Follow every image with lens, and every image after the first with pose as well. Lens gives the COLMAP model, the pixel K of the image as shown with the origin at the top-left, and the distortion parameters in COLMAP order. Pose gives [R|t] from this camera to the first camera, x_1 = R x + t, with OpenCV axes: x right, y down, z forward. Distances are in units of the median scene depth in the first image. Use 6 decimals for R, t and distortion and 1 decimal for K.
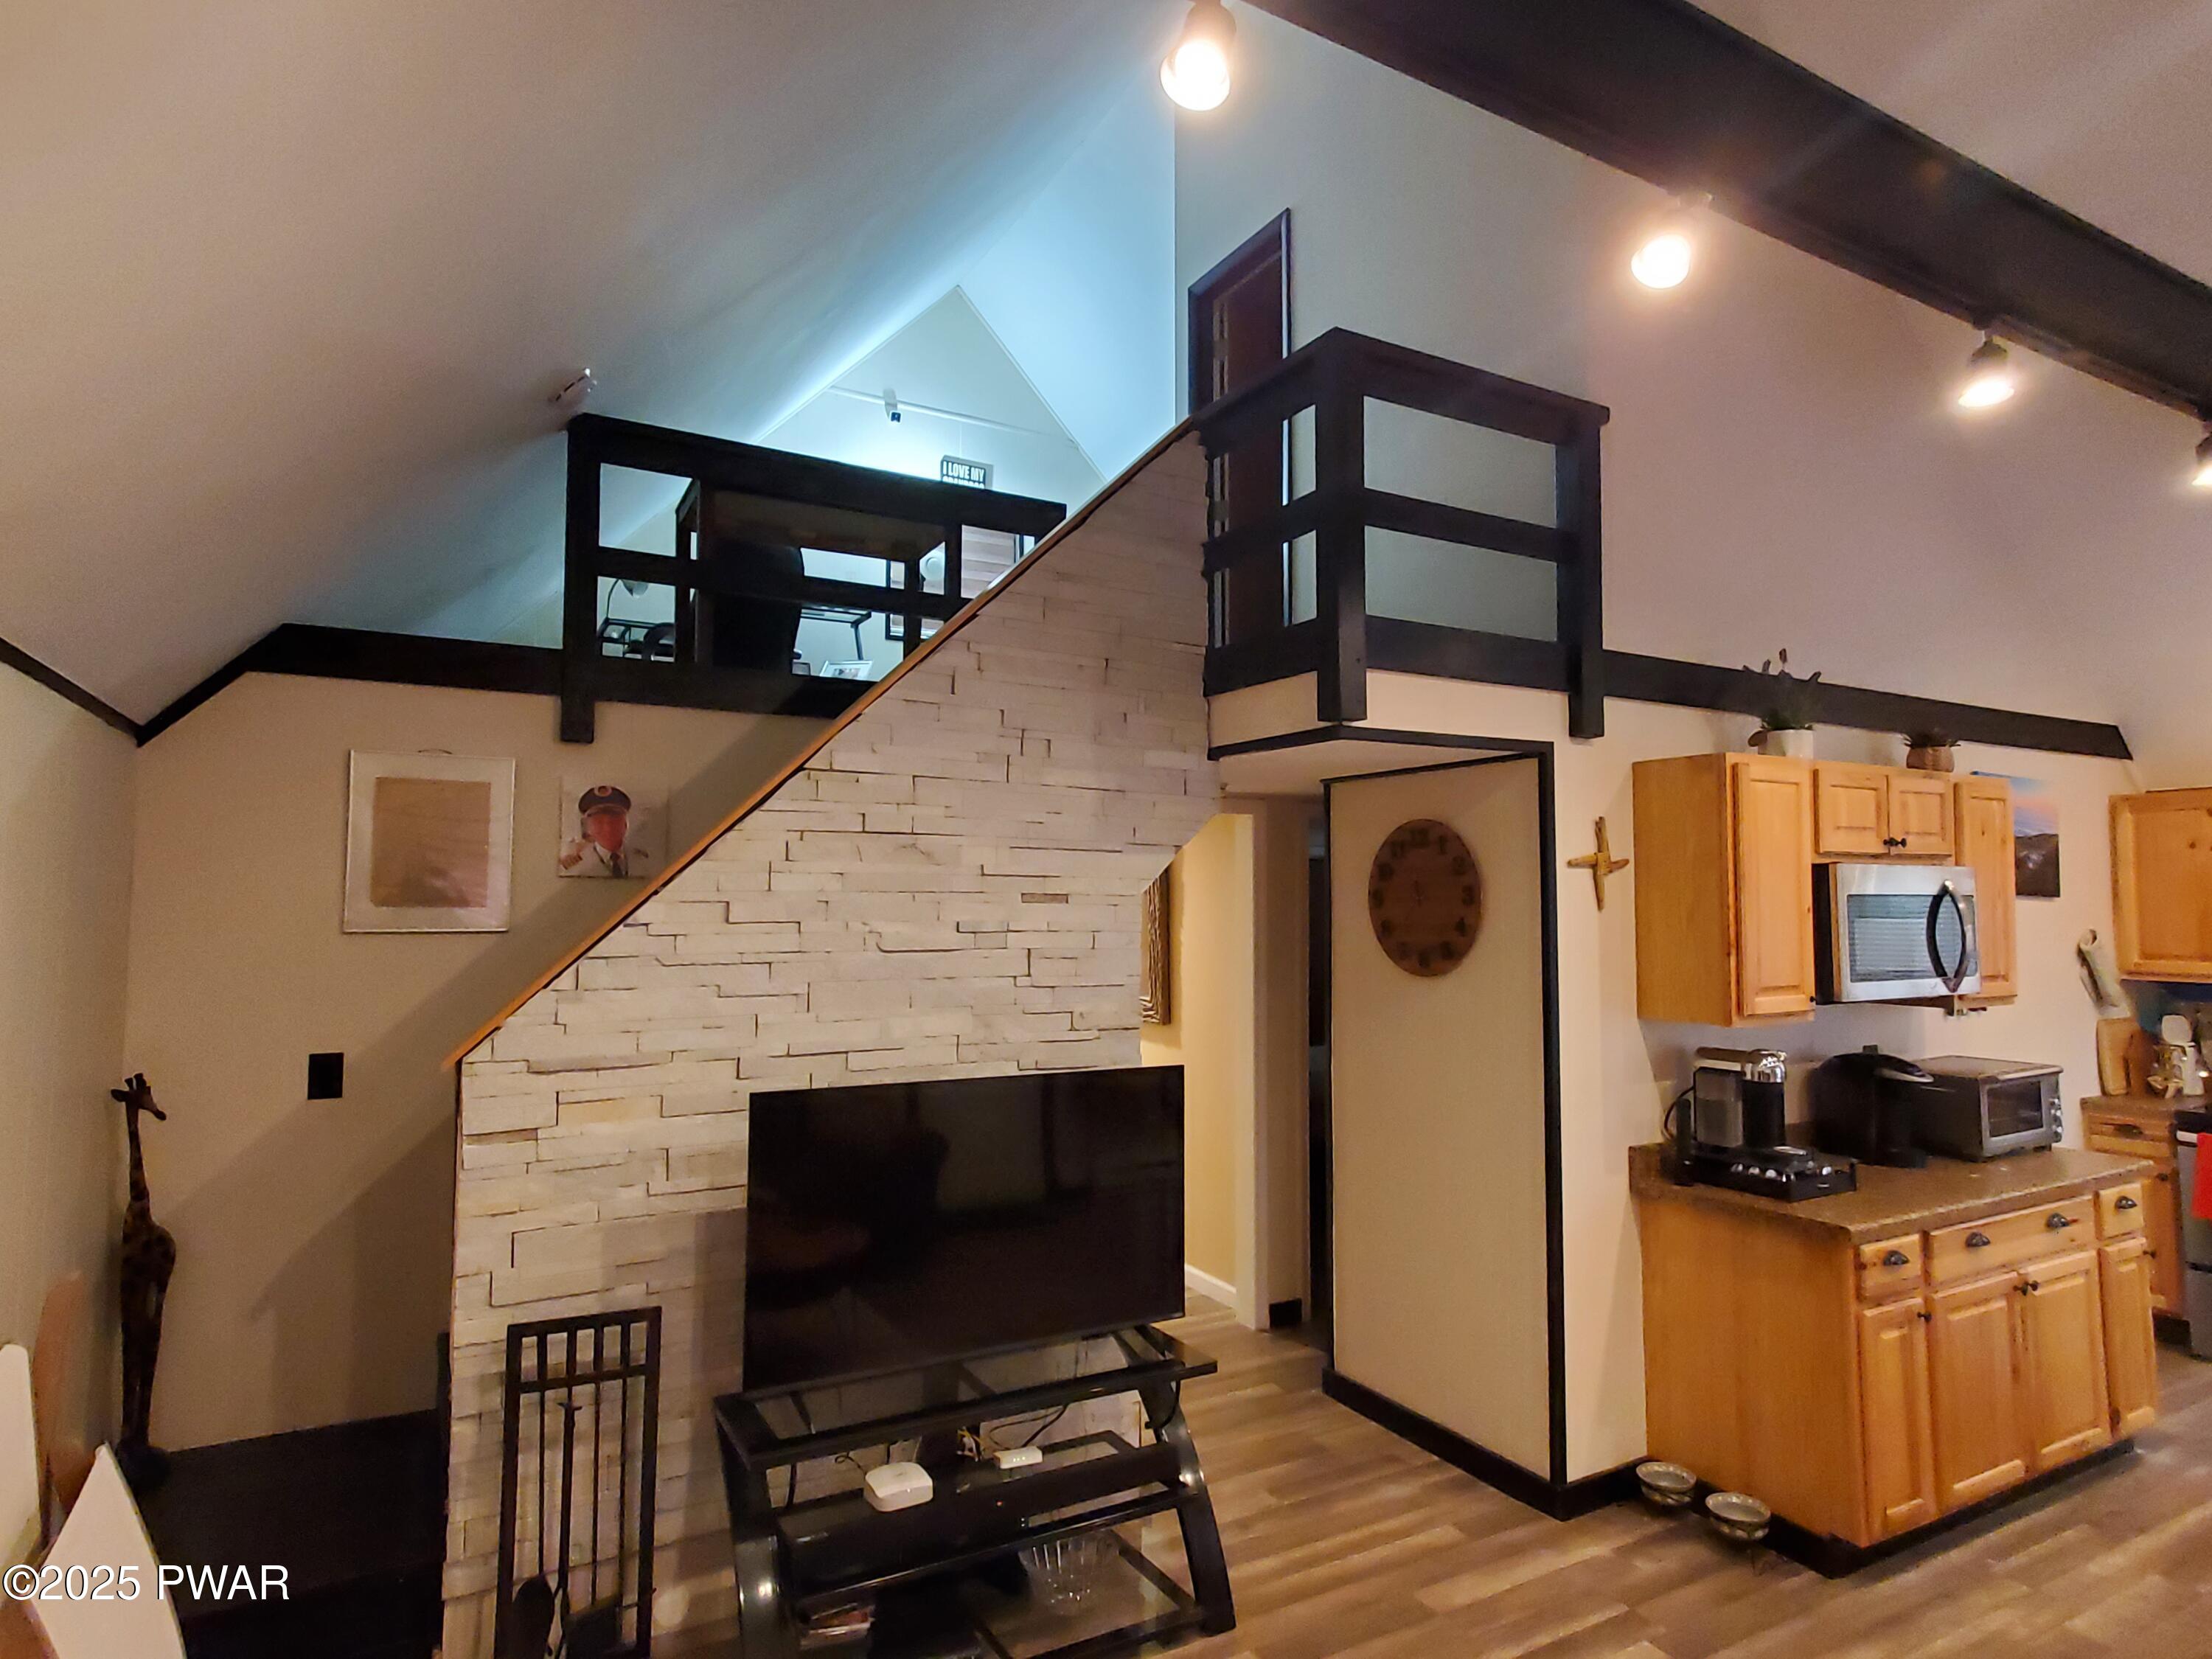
lens RADIAL K [[1225.2, 0, 1110.2], [0, 1225.2, 845.8], [0, 0, 1]] dist [-0.001725, 0.020796]
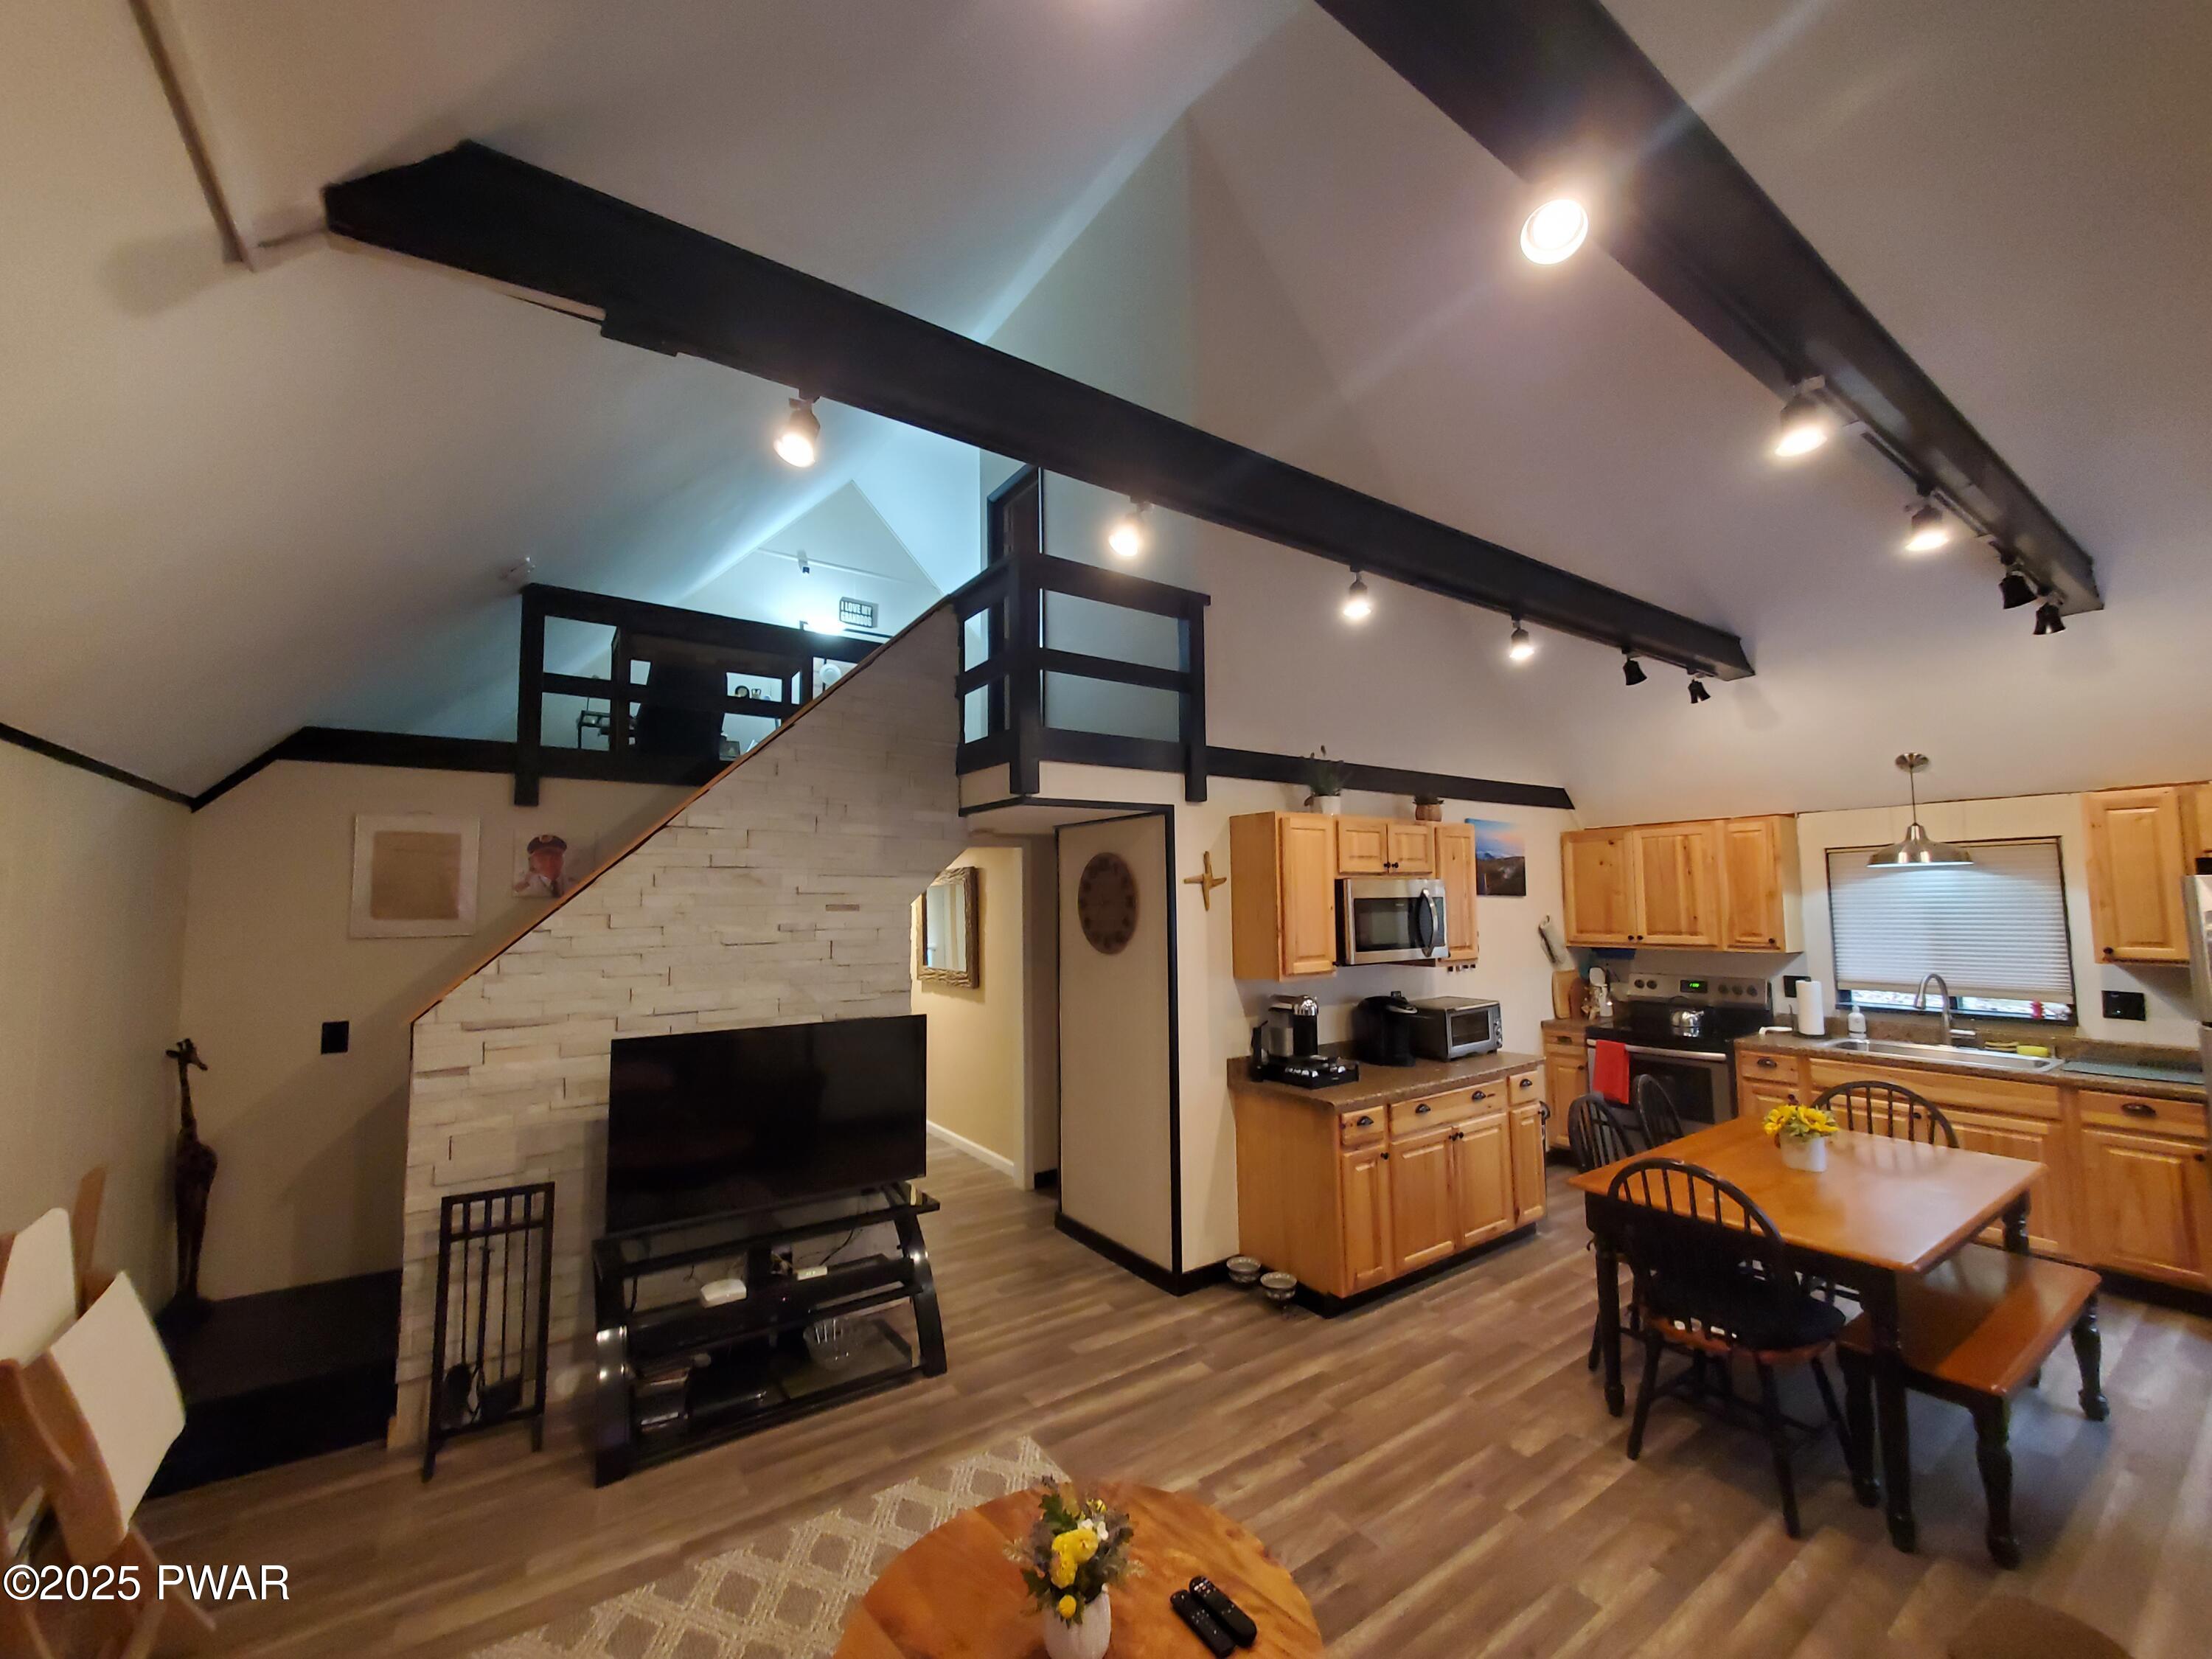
lens RADIAL K [[879.7, 0, 1106.9], [0, 879.7, 845.1], [0, 0, 1]] dist [0.009301, 0.000331]
pose [[0.995523, -0.007412, 0.094227, 0.170358], [0.008967, 0.999830, -0.016091, -0.014861], [-0.094091, 0.016864, 0.995421, -0.130129]]
